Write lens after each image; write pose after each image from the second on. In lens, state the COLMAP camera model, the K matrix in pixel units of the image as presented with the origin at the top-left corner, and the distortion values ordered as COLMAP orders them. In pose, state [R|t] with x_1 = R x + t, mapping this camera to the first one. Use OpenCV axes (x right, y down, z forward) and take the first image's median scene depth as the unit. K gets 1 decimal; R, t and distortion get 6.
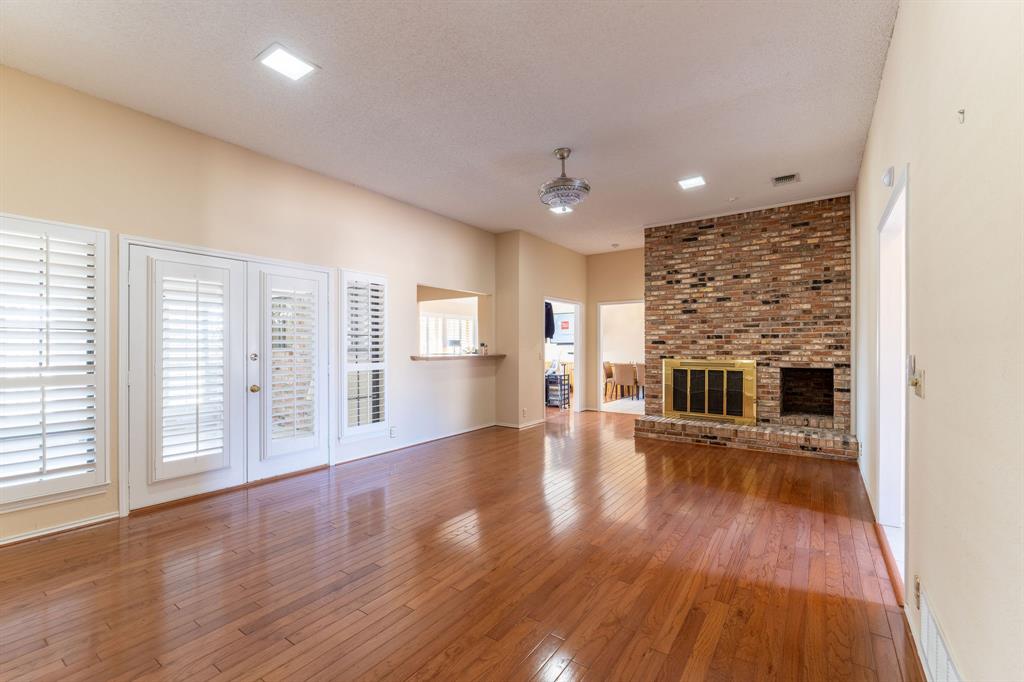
lens RADIAL K [[449.3, 0, 512.0], [0, 449.3, 341.0], [0, 0, 1]] dist [-0.002178, -0.000265]
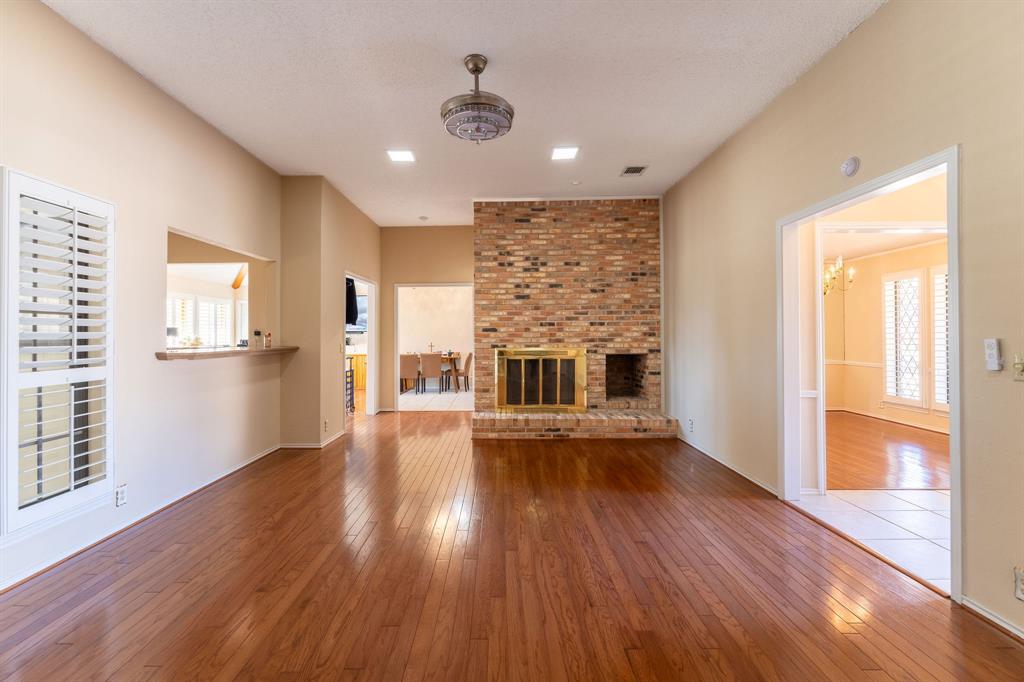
lens RADIAL K [[438.3, 0, 487.5], [0, 438.3, 325.8], [0, 0, 1]] dist [0.001450, 0.000112]
pose [[0.819883, 0.007743, 0.572478, -0.200734], [-0.000930, 0.999925, -0.012193, 0.006144], [-0.572530, 0.009465, 0.819829, 0.314727]]
